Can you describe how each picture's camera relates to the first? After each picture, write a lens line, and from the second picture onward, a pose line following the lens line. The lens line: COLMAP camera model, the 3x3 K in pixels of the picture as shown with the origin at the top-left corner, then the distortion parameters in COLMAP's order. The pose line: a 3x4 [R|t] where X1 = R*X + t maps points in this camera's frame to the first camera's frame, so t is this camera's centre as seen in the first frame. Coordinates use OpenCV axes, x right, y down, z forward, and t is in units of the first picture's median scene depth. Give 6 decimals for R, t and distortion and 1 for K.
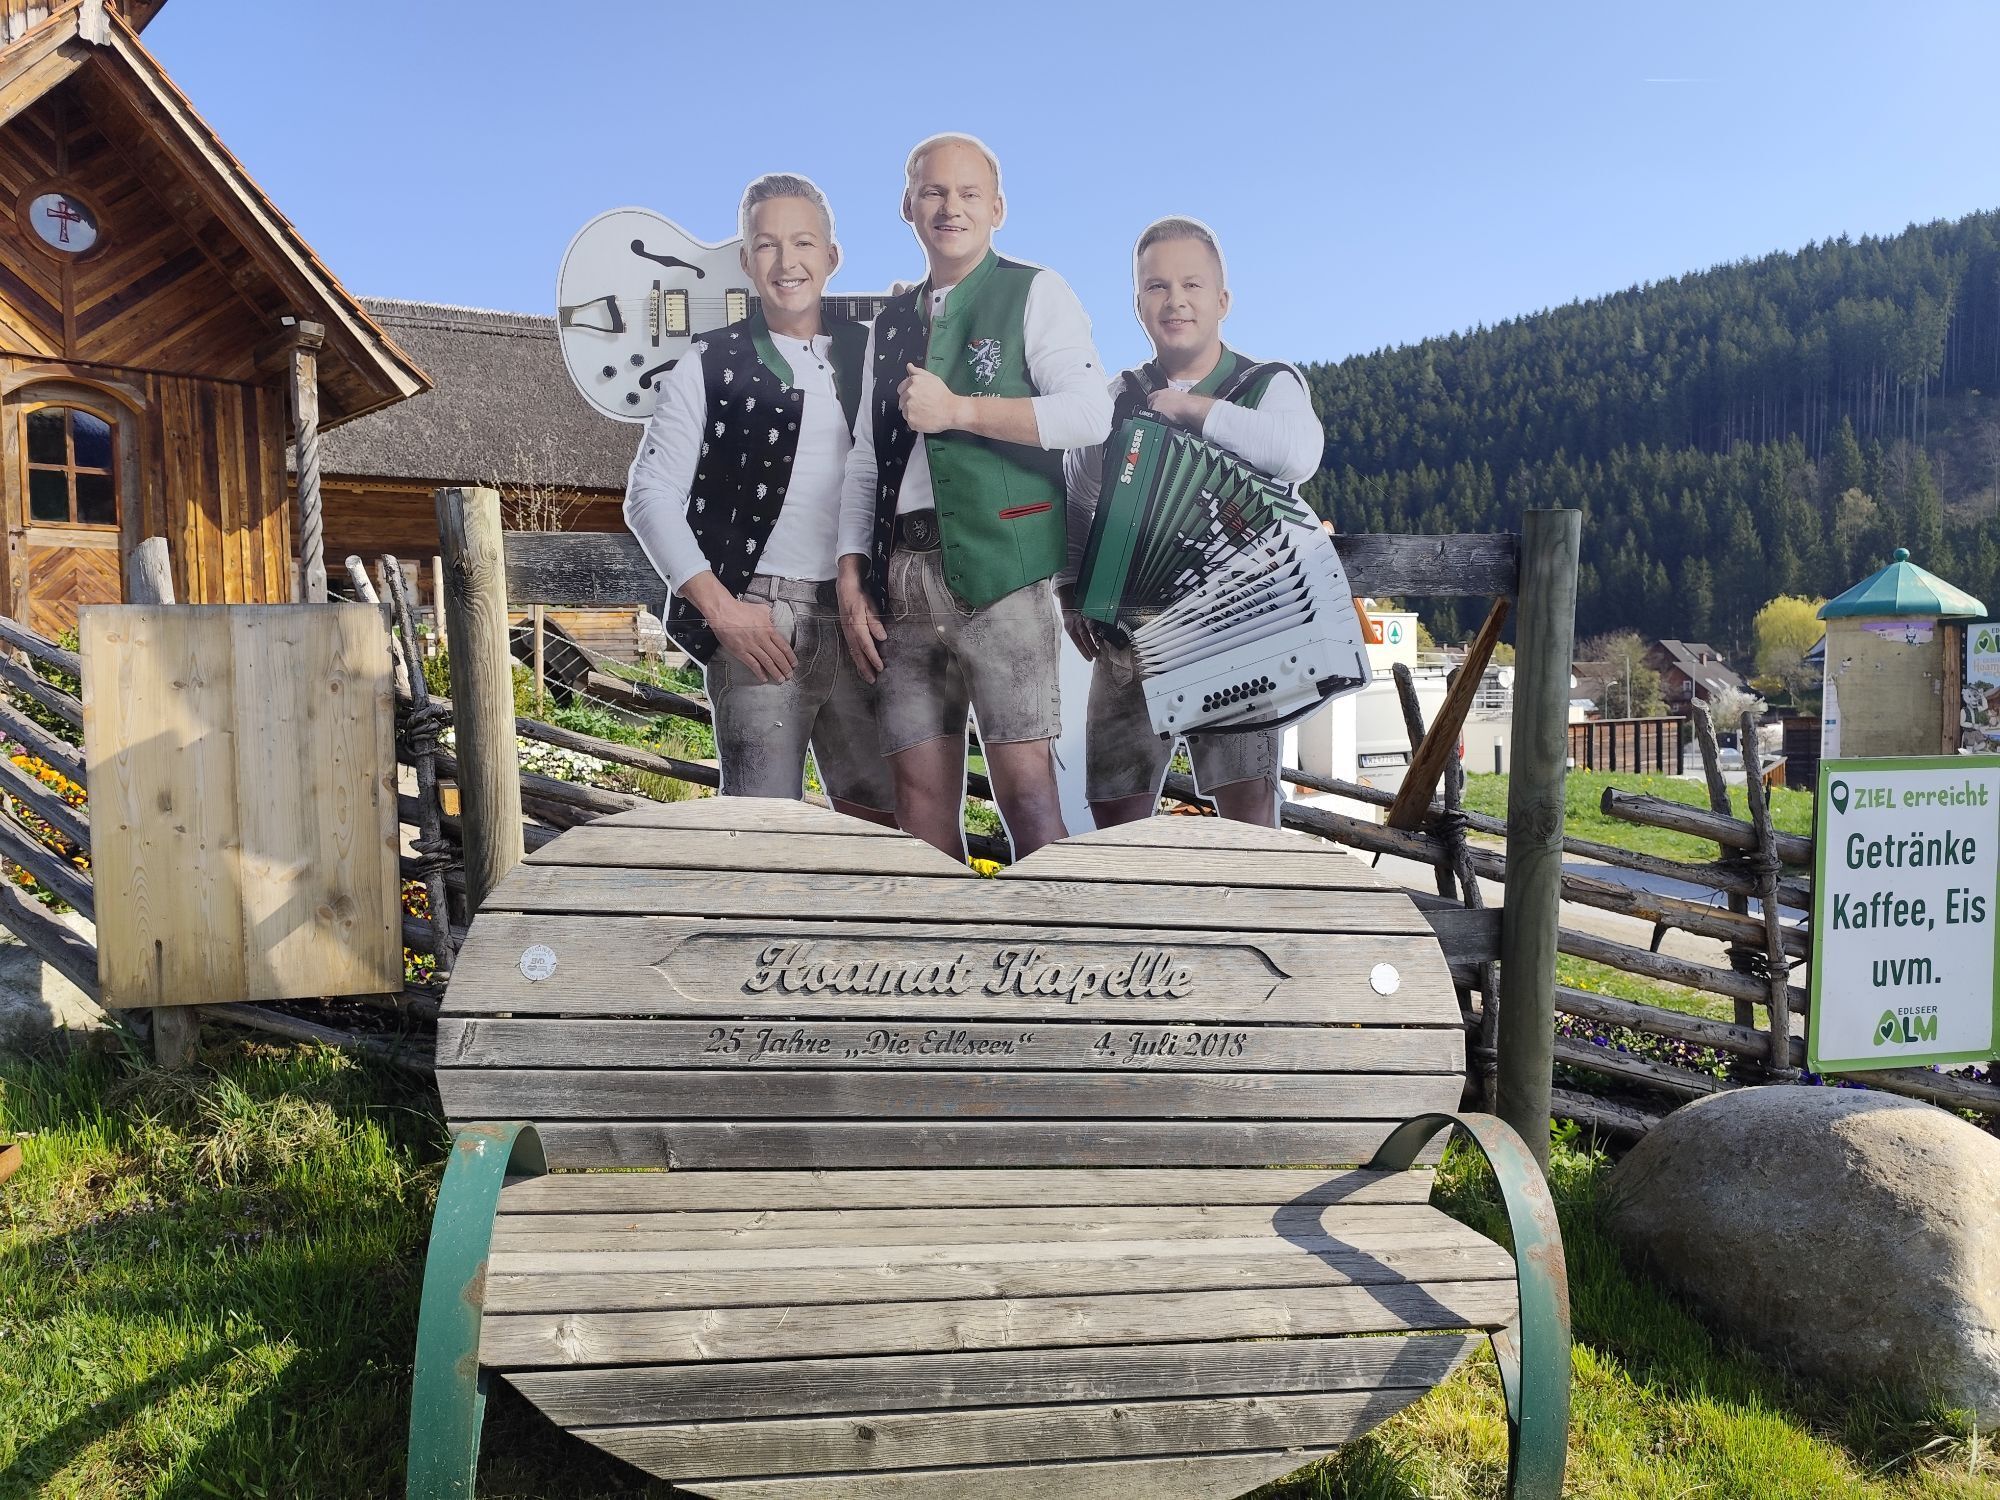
lens RADIAL K [[1386.3, 0, 1001.6], [0, 1386.3, 742.7], [0, 0, 1]] dist [0.054690, -0.048590]
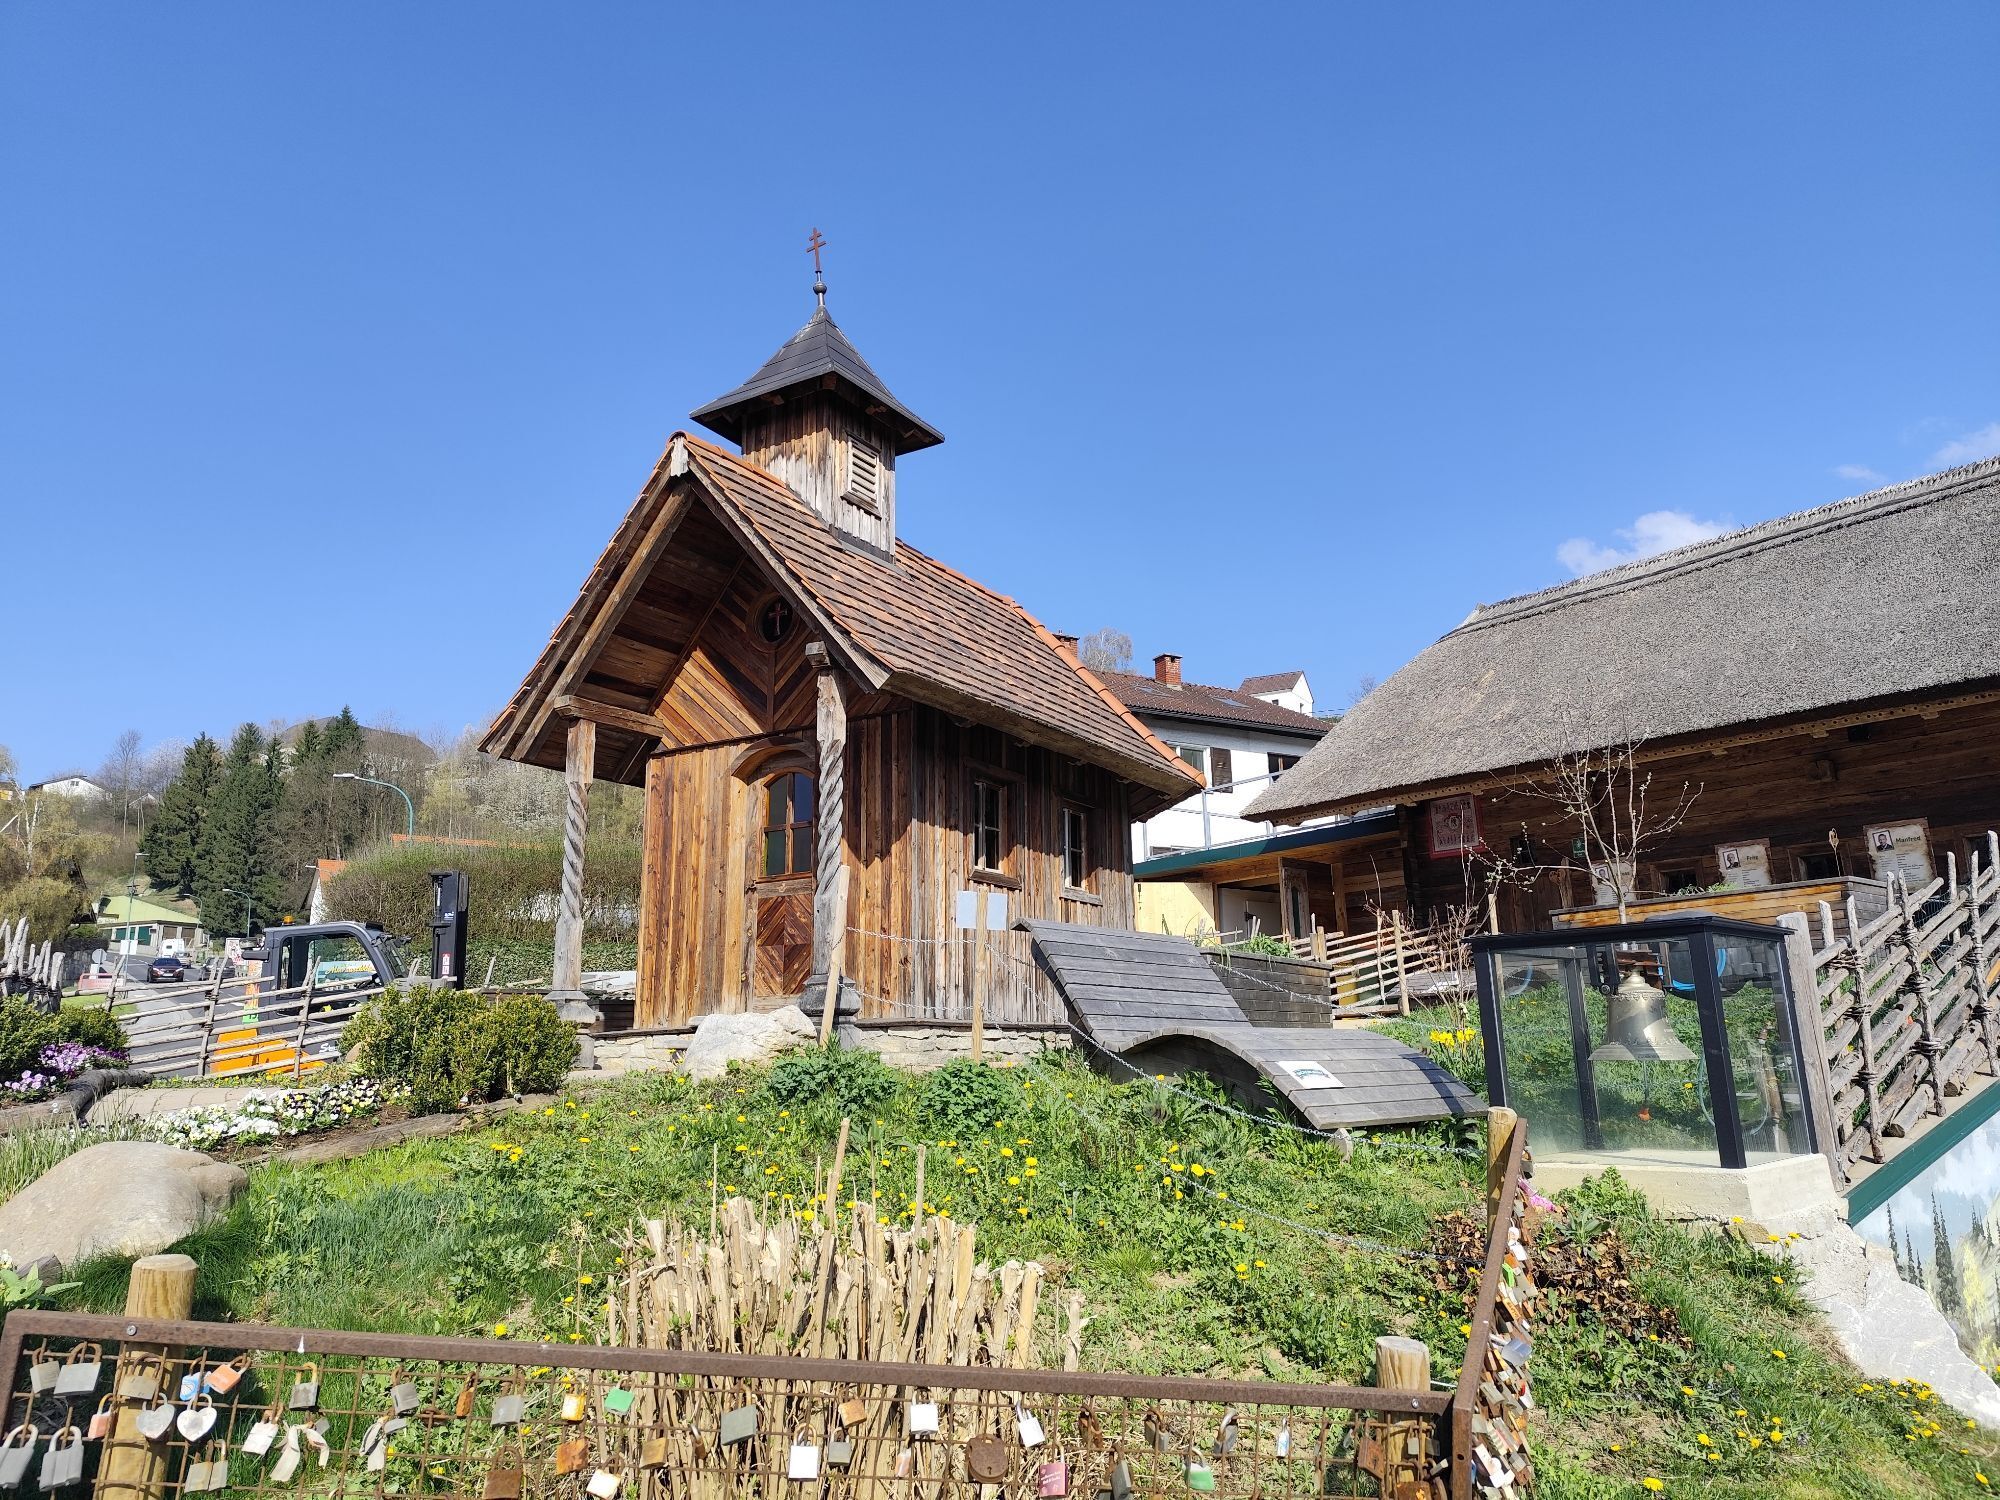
lens RADIAL K [[1386.3, 0, 1001.6], [0, 1386.3, 742.7], [0, 0, 1]] dist [0.054690, -0.048590]
pose [[0.226552, -0.199087, -0.953435, 0.442054], [-0.022460, 0.977559, -0.209461, -0.031371], [0.973740, 0.068868, 0.216996, 0.913473]]
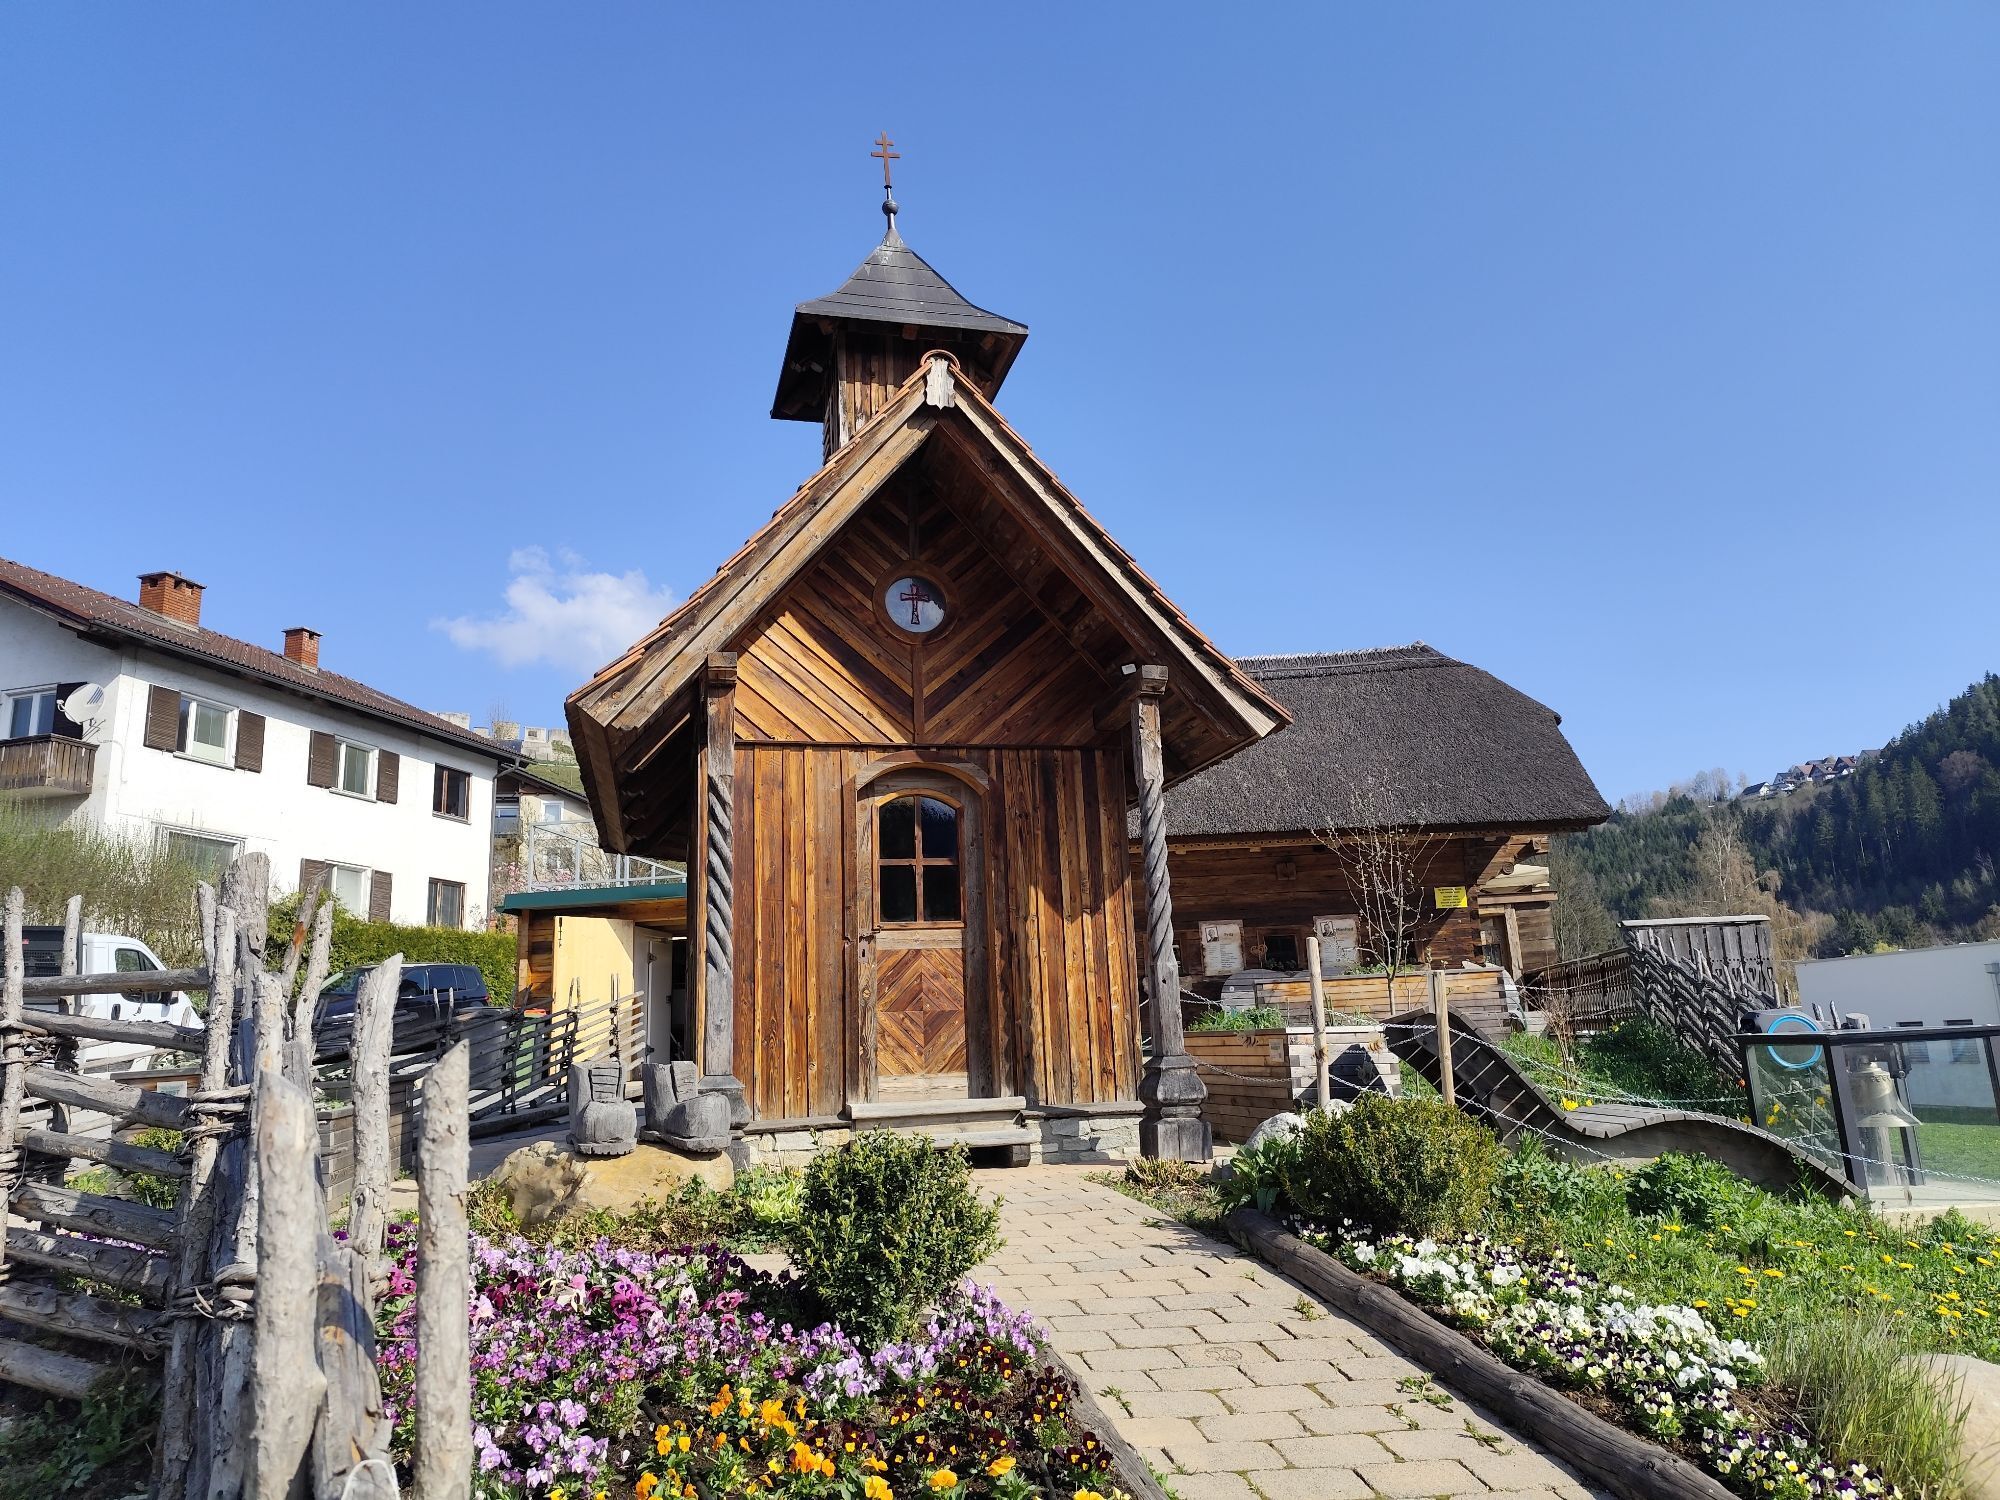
lens RADIAL K [[1386.3, 0, 1001.6], [0, 1386.3, 742.7], [0, 0, 1]] dist [0.054690, -0.048590]
pose [[0.854856, -0.124150, -0.503794, -0.155006], [0.002035, 0.971747, -0.236014, -0.057854], [0.518862, 0.200733, 0.830957, 0.268048]]
